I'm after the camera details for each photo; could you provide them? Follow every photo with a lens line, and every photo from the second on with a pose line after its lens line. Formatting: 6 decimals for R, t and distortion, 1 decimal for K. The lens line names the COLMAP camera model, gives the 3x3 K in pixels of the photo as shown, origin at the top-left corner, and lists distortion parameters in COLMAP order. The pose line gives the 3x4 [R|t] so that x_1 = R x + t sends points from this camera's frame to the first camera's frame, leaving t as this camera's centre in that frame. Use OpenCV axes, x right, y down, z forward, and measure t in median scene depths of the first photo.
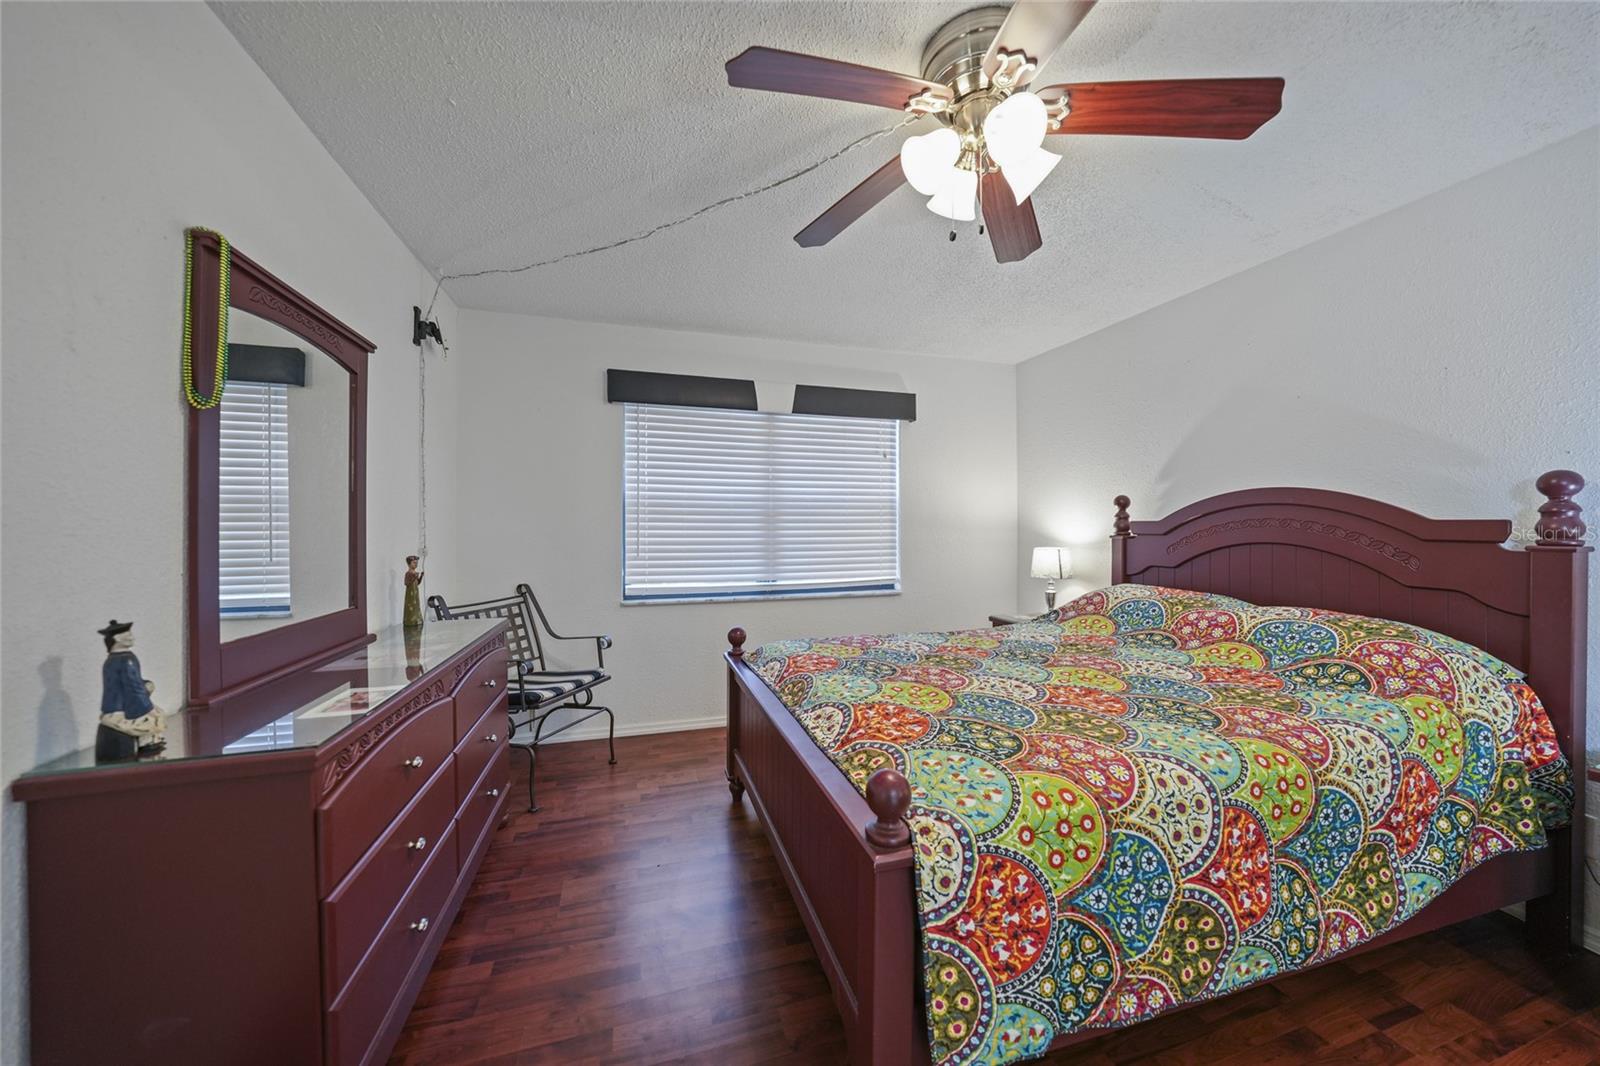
lens RADIAL K [[555.0, 0, 802.8], [0, 555.0, 527.0], [0, 0, 1]] dist [-0.027178, 0.005881]
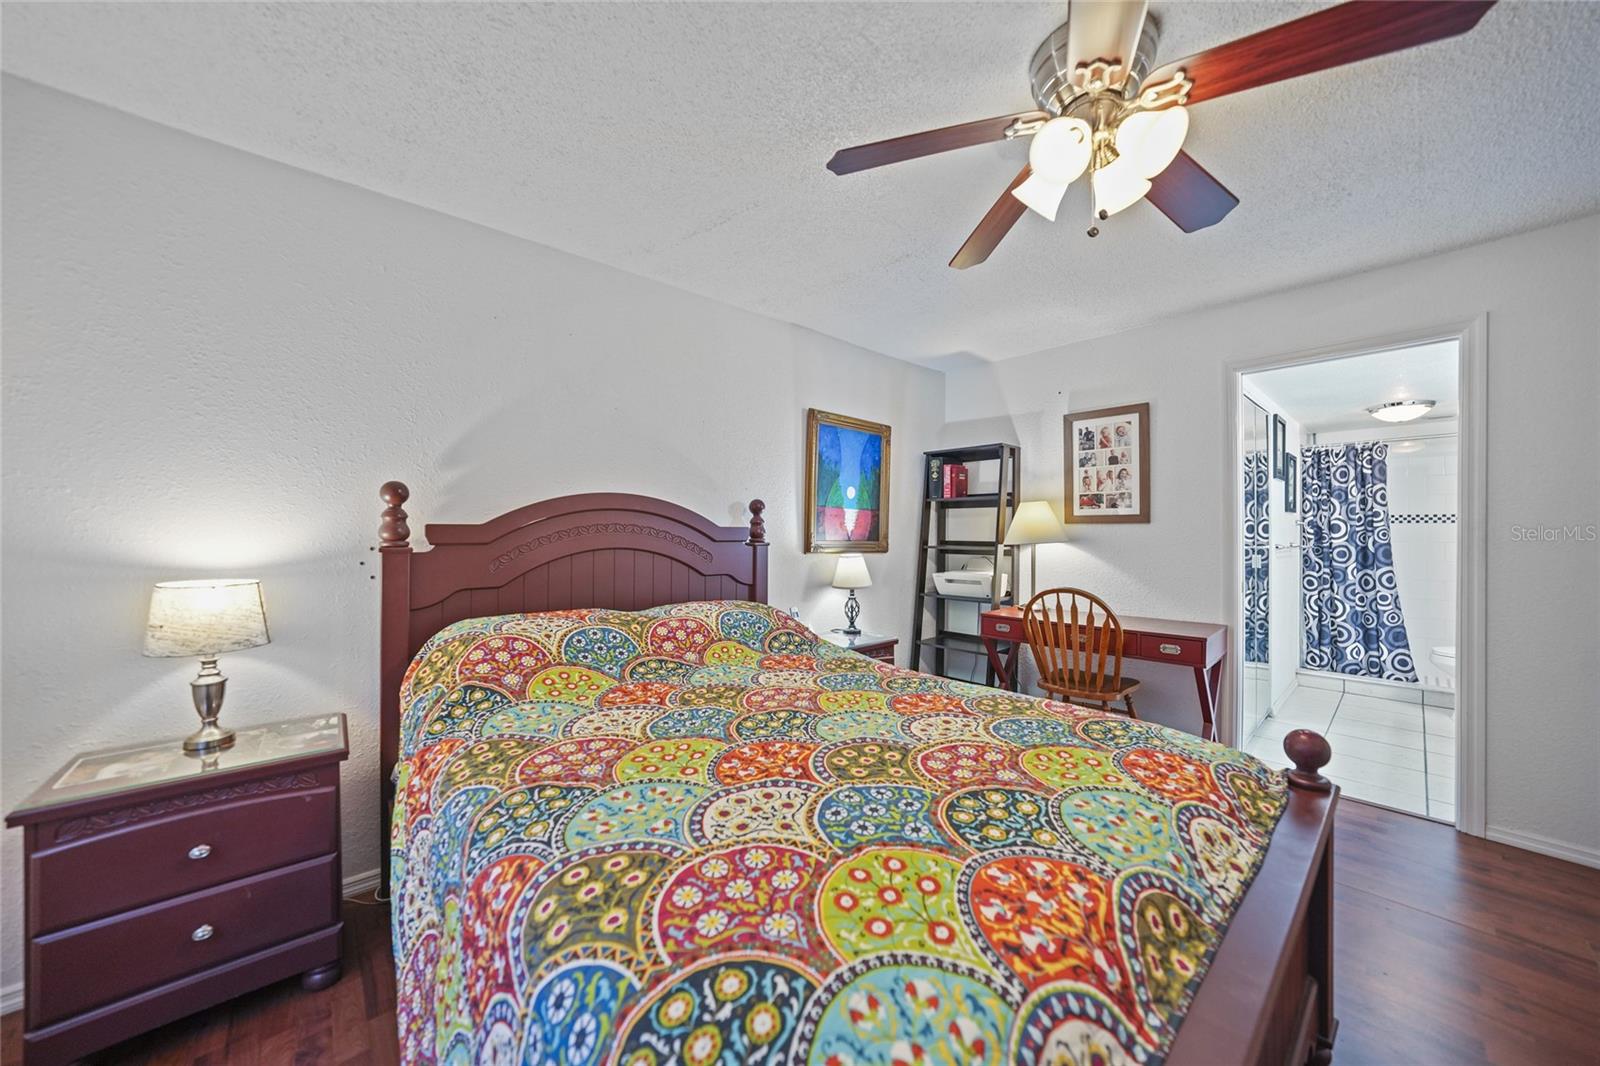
lens RADIAL K [[555.0, 0, 801.1], [0, 555.0, 535.5], [0, 0, 1]] dist [-0.027178, 0.005881]
pose [[-0.437011, 0.000018, 0.899456, -0.226738], [0.009432, 0.999945, 0.004562, 0.005610], [-0.899407, 0.010477, -0.436987, 1.626271]]
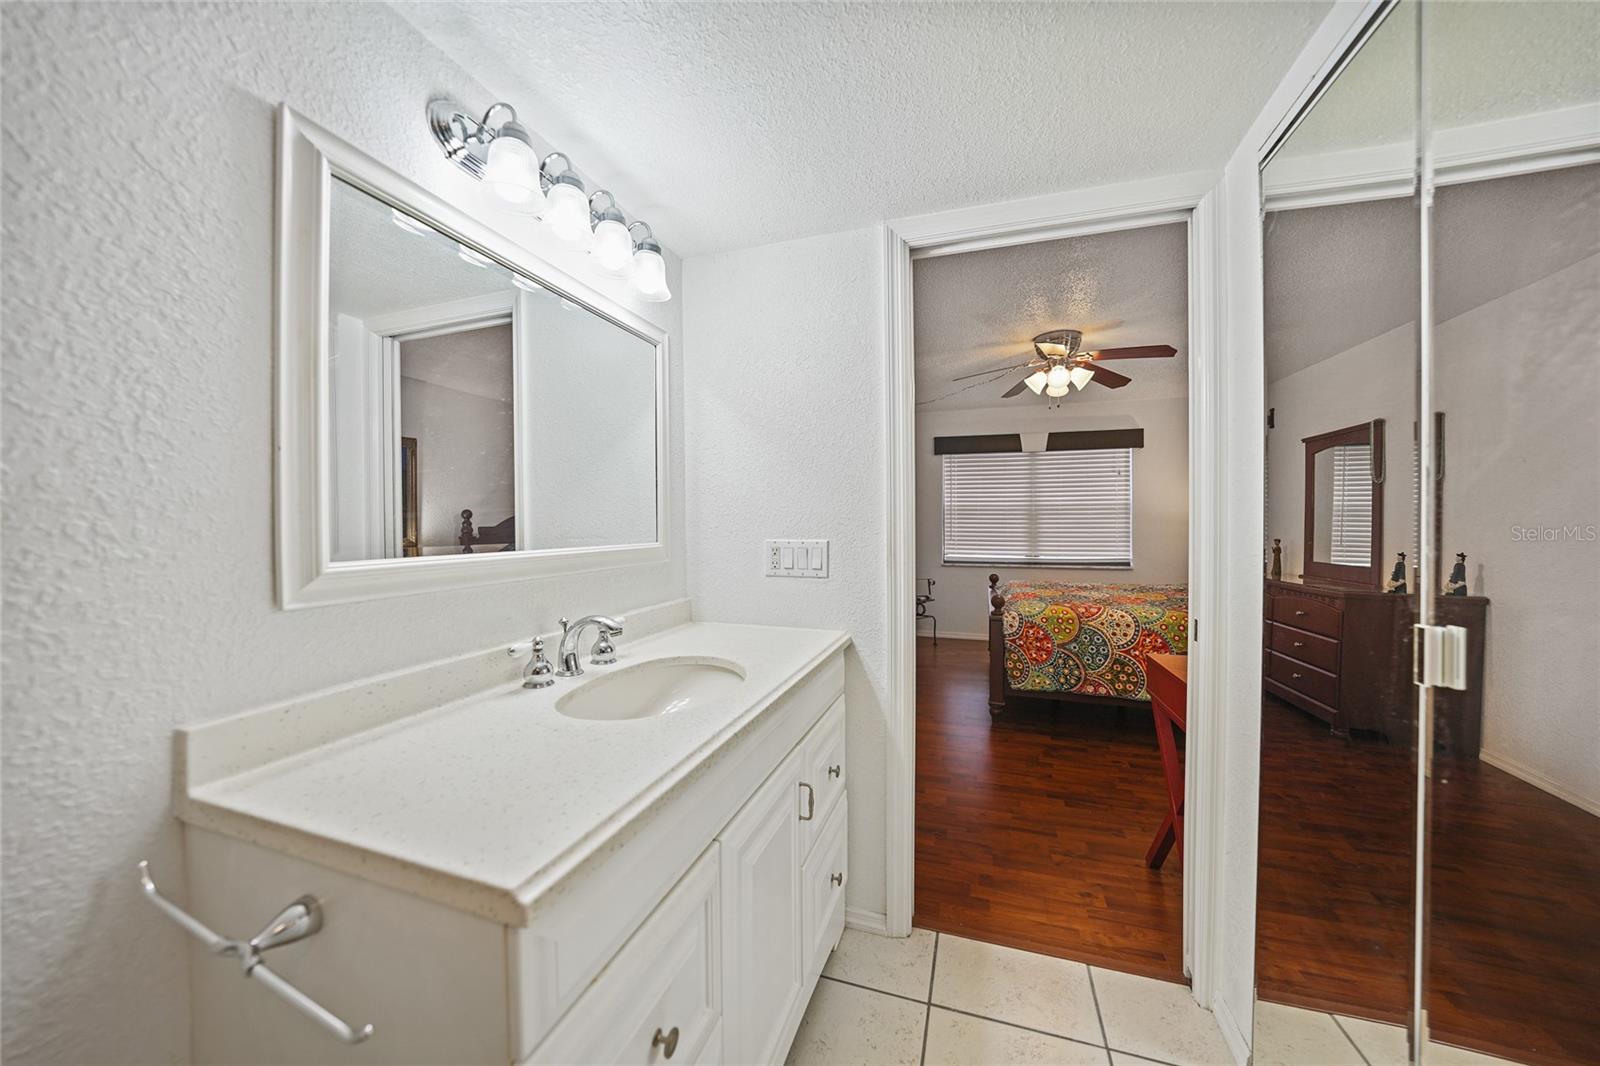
lens RADIAL K [[555.0, 0, 807.3], [0, 555.0, 527.8], [0, 0, 1]] dist [-0.027178, 0.005881]
pose [[0.819883, 0.001590, -0.572528, 0.616103], [0.002265, 0.999979, 0.006021, 0.008636], [0.572526, -0.006233, 0.819863, -1.313158]]
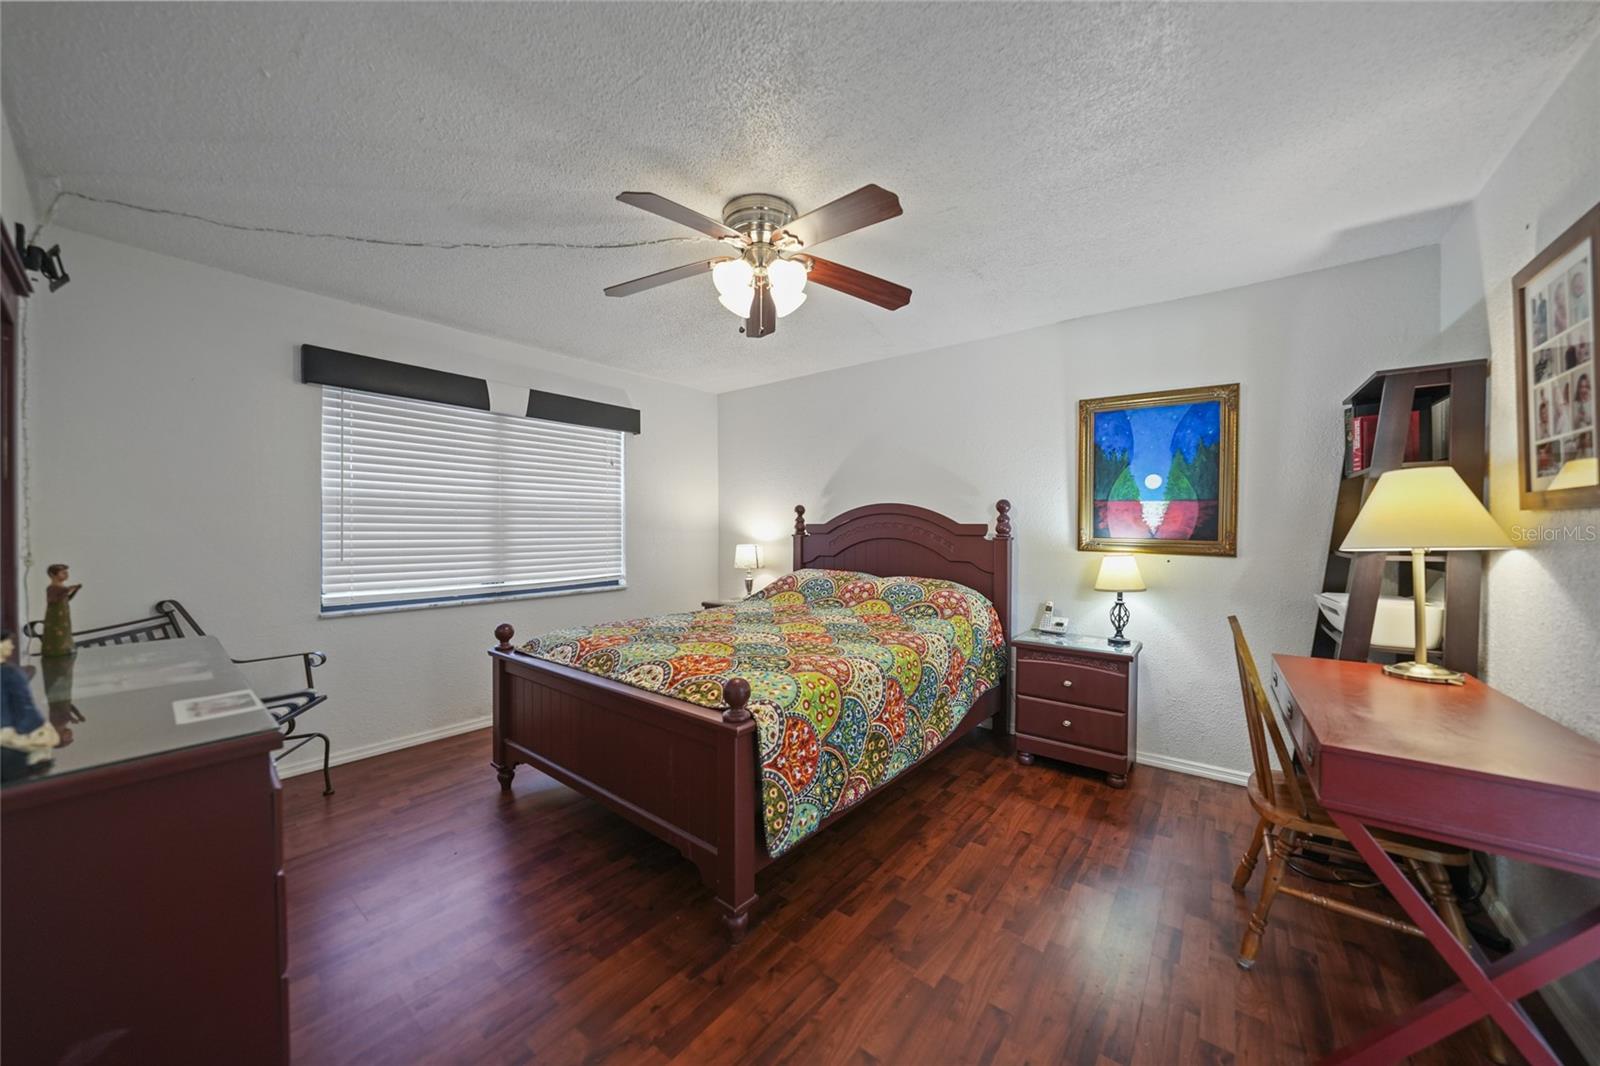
lens RADIAL K [[555.0, 0, 804.9], [0, 555.0, 529.9], [0, 0, 1]] dist [-0.027178, 0.005881]
pose [[0.822054, -0.000585, 0.569409, -0.328358], [0.000716, 1.000000, -0.000006, 0.006907], [-0.569409, 0.000413, 0.822055, -0.238913]]
